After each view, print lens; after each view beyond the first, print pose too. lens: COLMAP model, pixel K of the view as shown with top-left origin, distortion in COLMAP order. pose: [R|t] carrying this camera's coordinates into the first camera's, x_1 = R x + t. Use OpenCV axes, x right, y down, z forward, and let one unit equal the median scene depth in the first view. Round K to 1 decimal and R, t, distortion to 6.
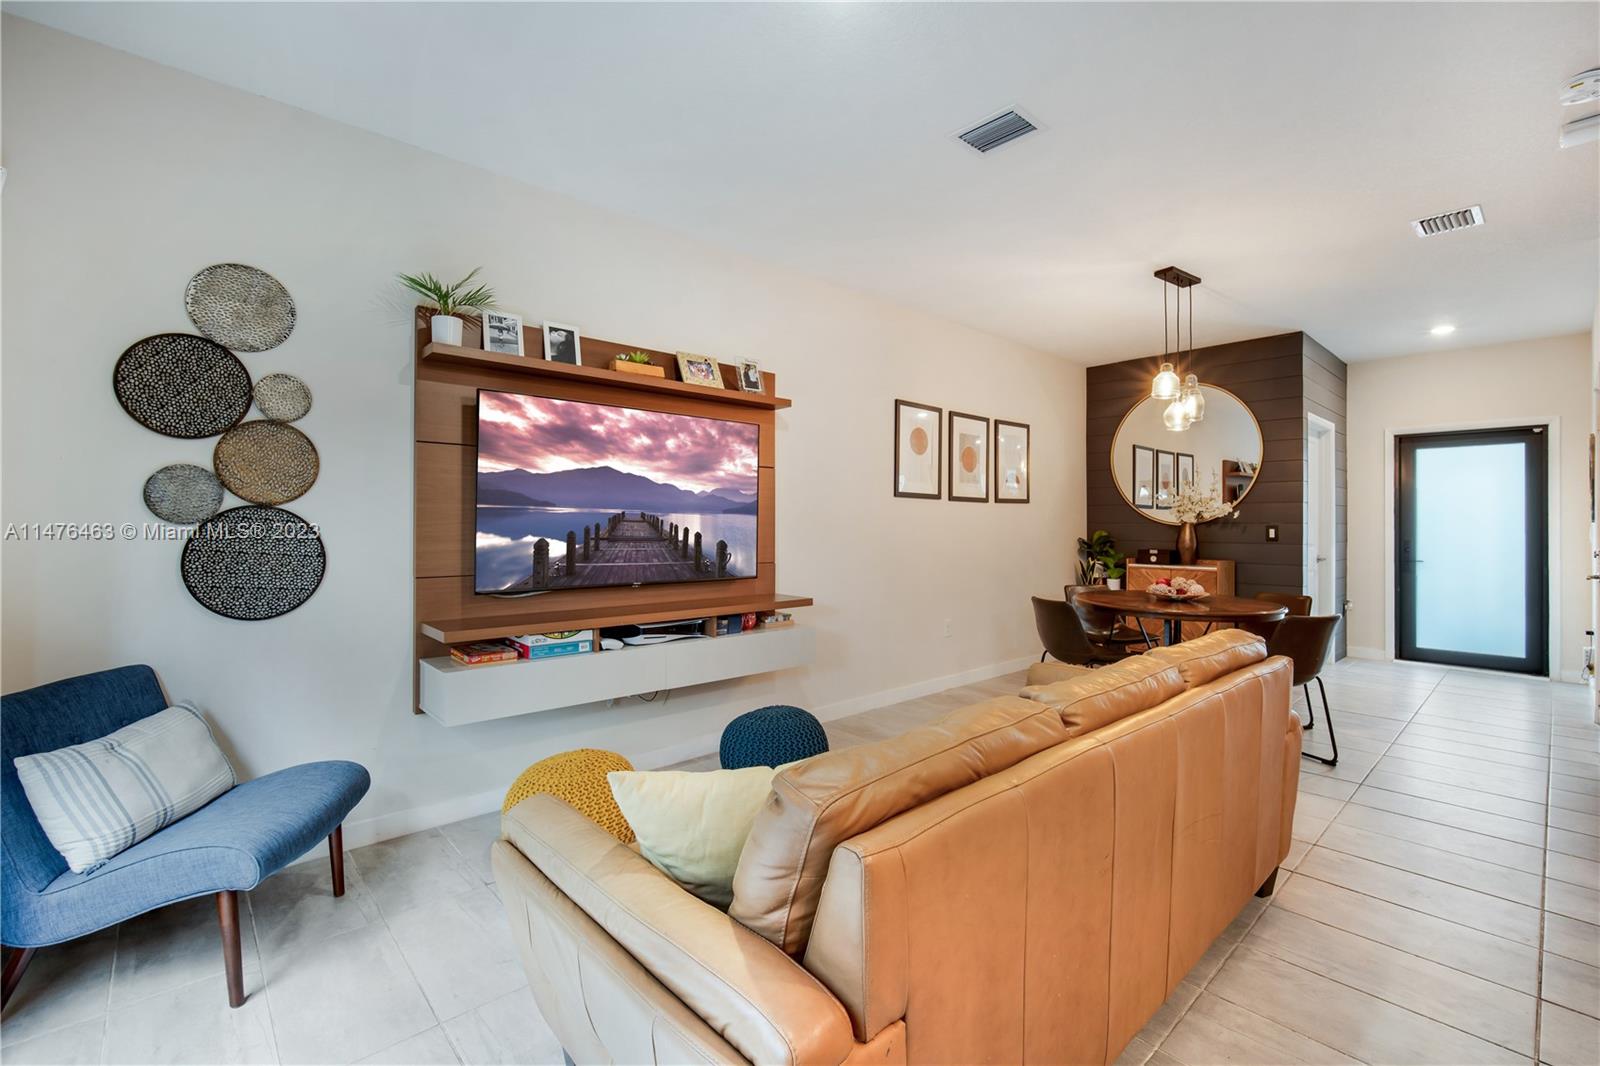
lens RADIAL K [[702.2, 0, 809.9], [0, 702.2, 515.4], [0, 0, 1]] dist [-0.011483, 0.003185]
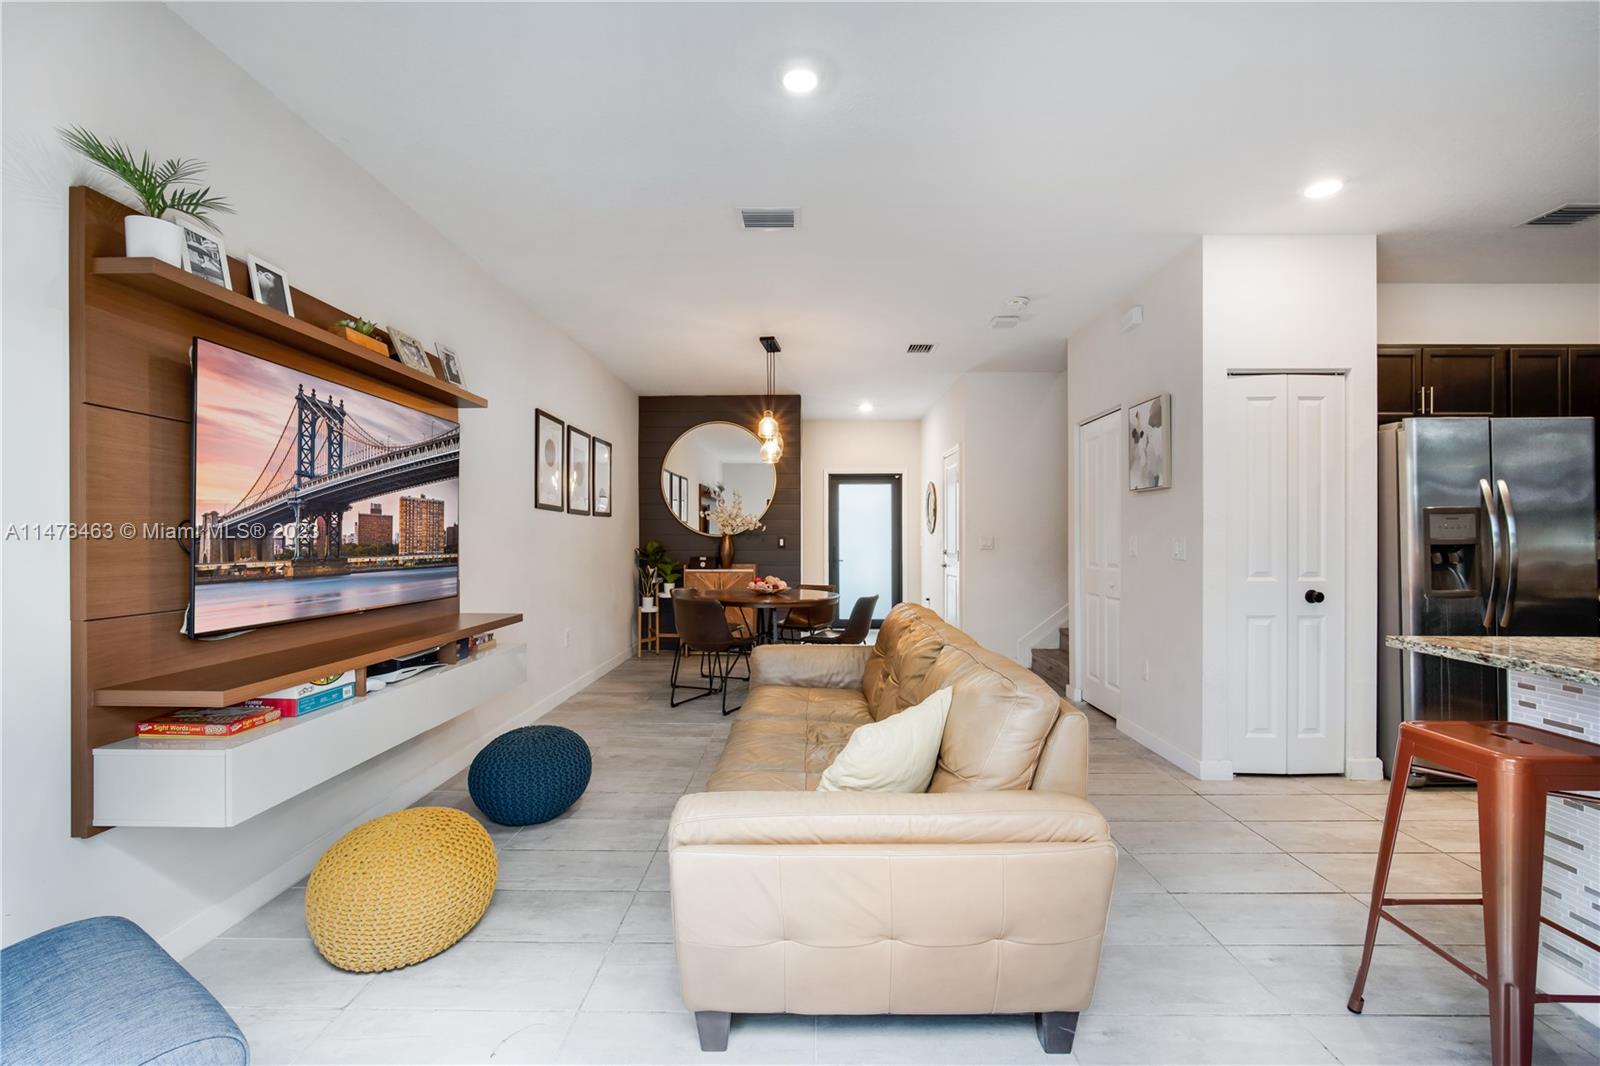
lens RADIAL K [[702.2, 0, 813.4], [0, 702.2, 527.8], [0, 0, 1]] dist [-0.011483, 0.003185]
pose [[0.675775, 0.005166, 0.737089, -0.507741], [-0.003244, 0.999987, -0.004035, 0.005582], [-0.737100, 0.000336, 0.675783, 0.084989]]
